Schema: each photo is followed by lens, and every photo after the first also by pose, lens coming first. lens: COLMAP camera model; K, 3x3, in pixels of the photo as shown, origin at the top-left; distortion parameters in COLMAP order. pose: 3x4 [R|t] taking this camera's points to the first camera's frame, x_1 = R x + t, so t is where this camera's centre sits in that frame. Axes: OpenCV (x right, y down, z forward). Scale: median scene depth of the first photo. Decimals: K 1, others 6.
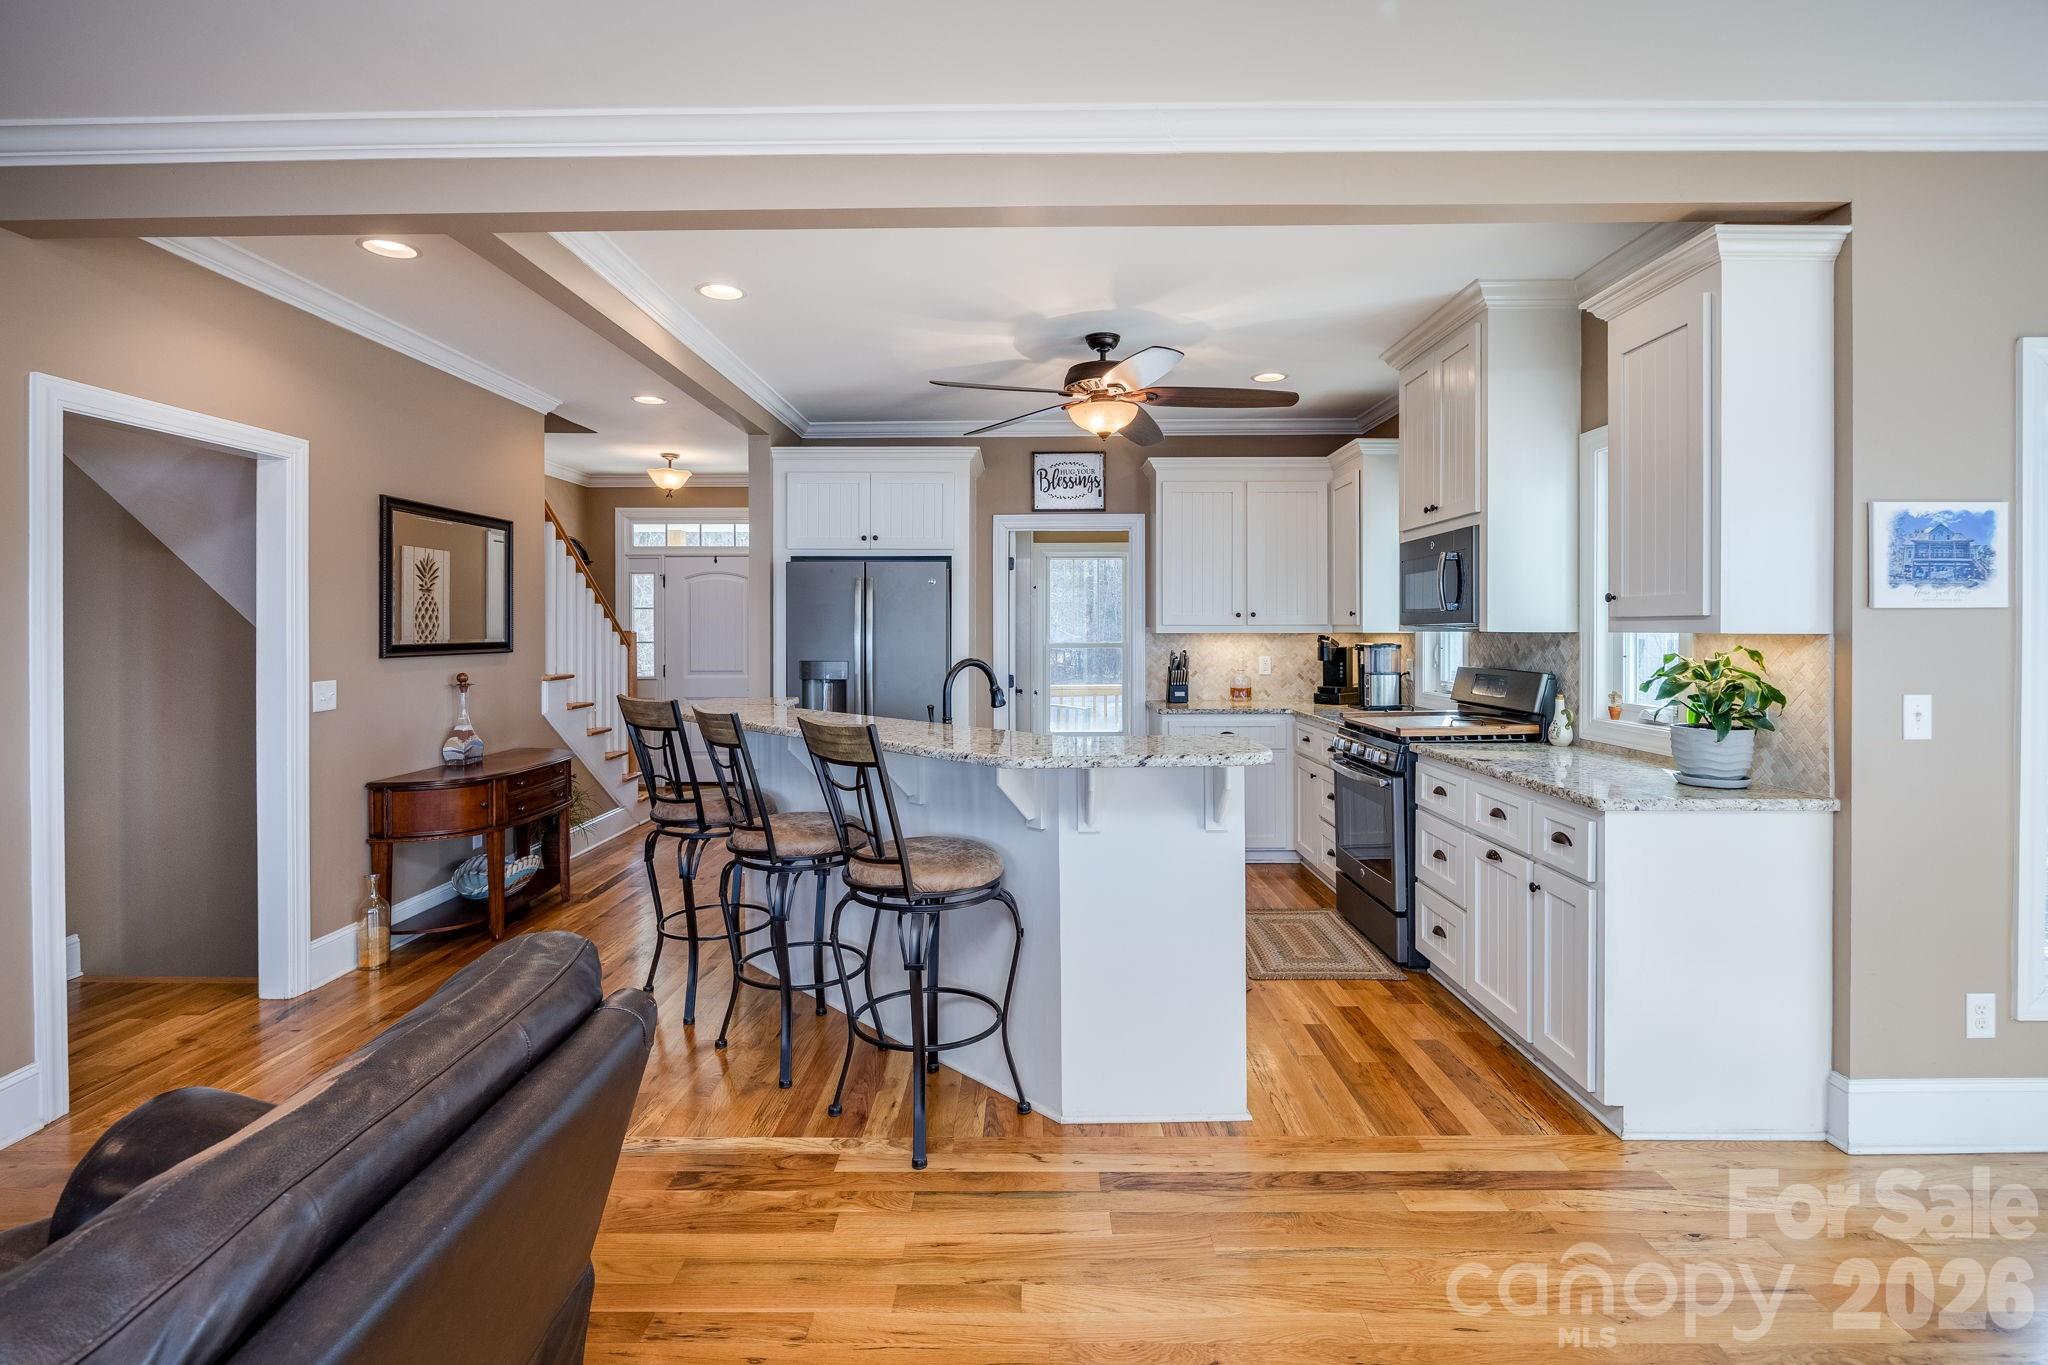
lens RADIAL K [[944.0, 0, 1021.9], [0, 944.0, 621.0], [0, 0, 1]] dist [-0.001177, -0.000151]
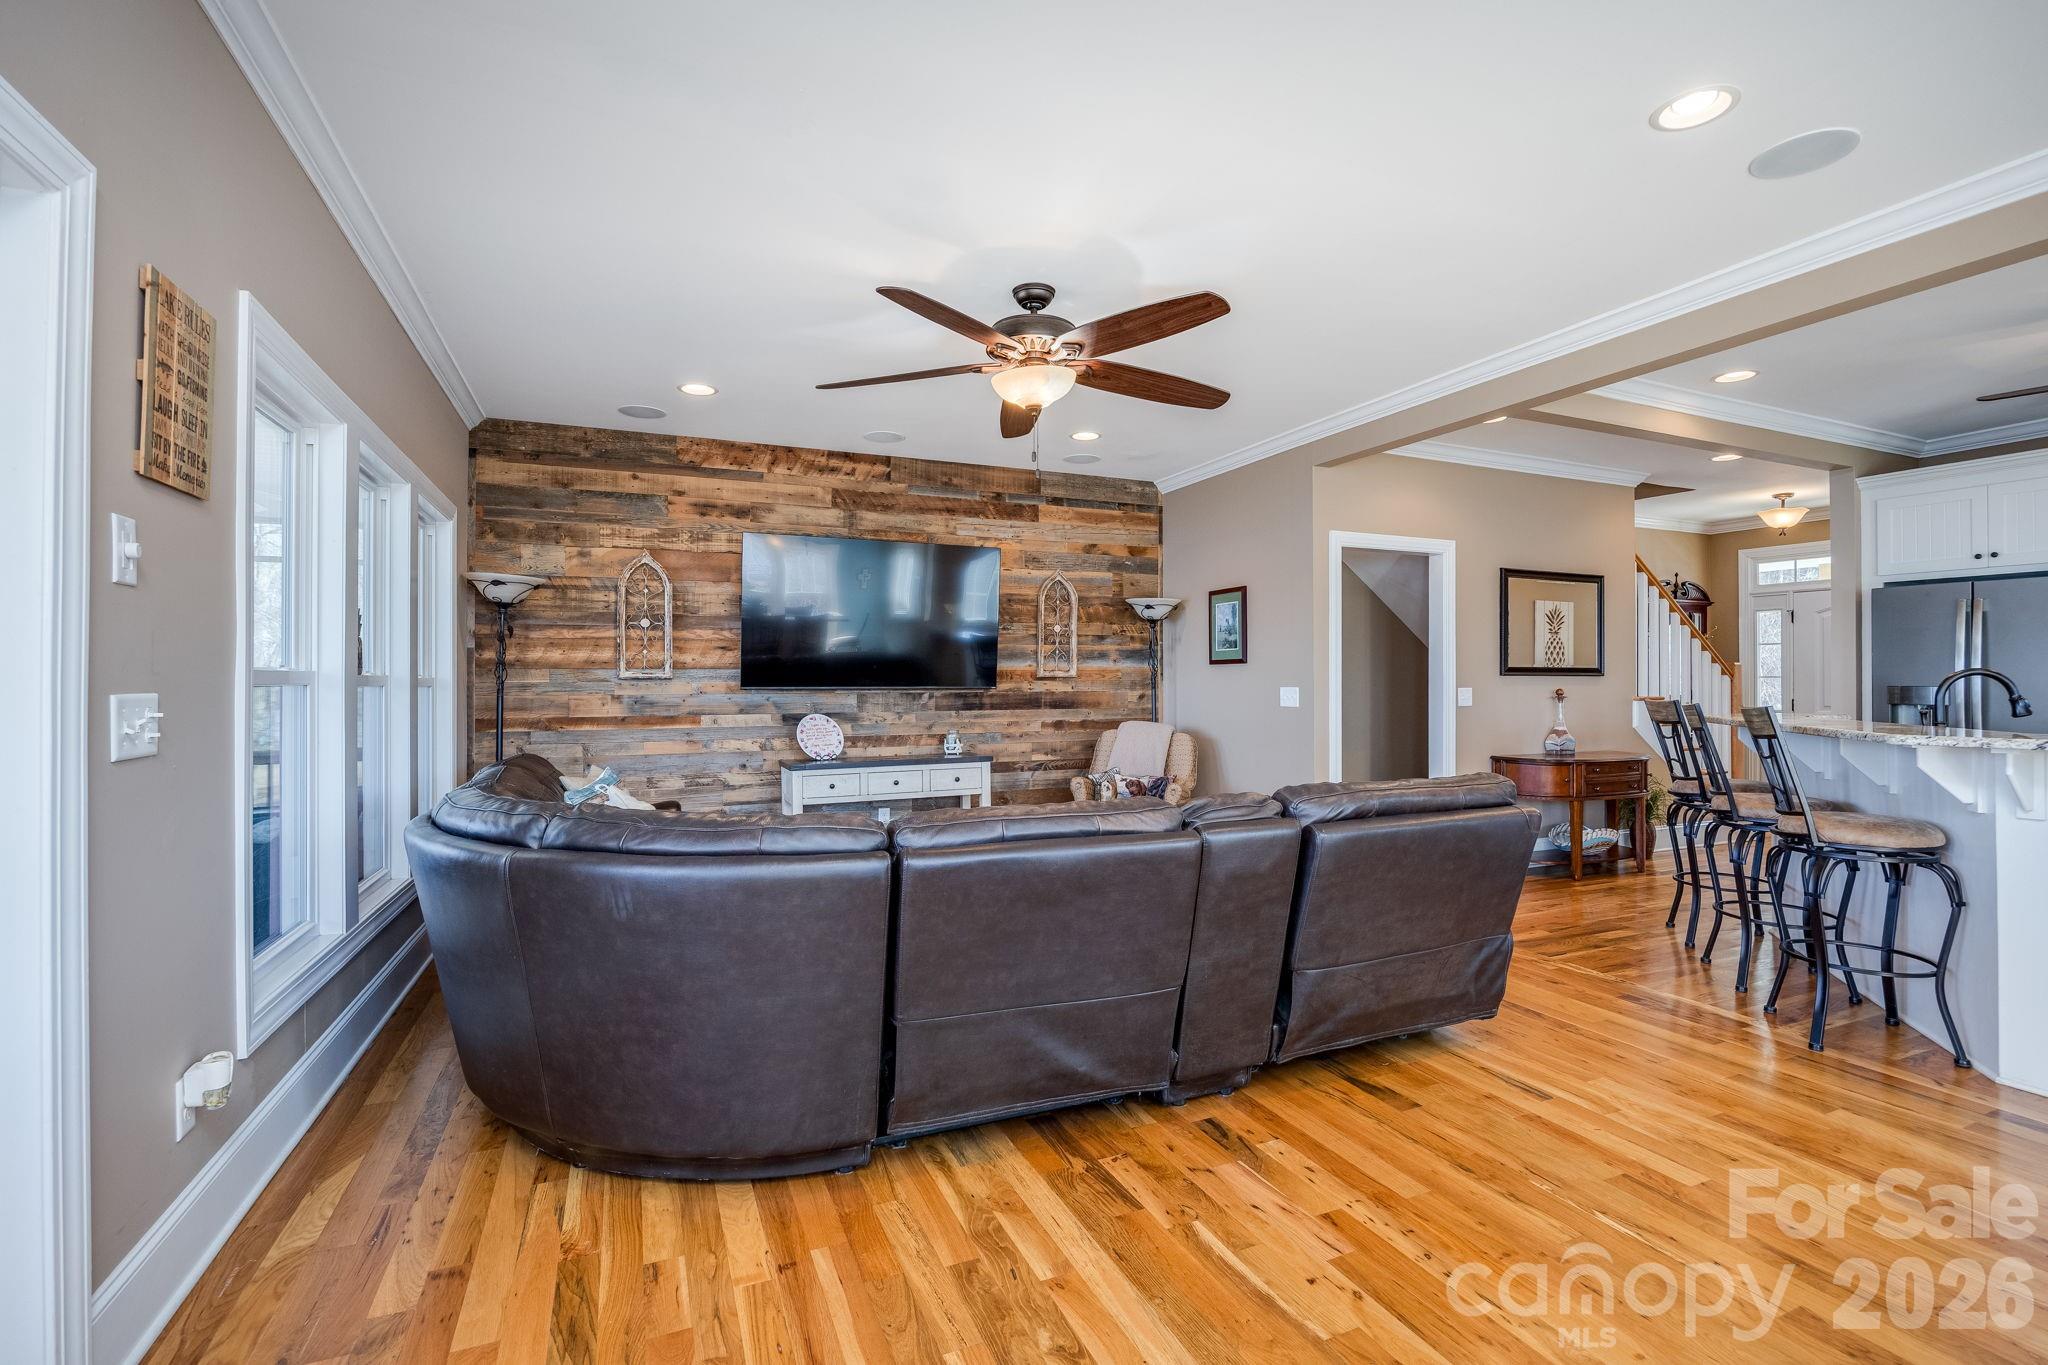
lens RADIAL K [[914.6, 0, 1024.0], [0, 914.6, 682.5], [0, 0, 1]] dist [-0.002022, -0.000499]
pose [[0.407118, 0.008669, -0.913335, 0.262485], [0.000056, 0.999955, 0.009516, 0.027513], [0.913376, -0.003925, 0.407099, -0.224369]]
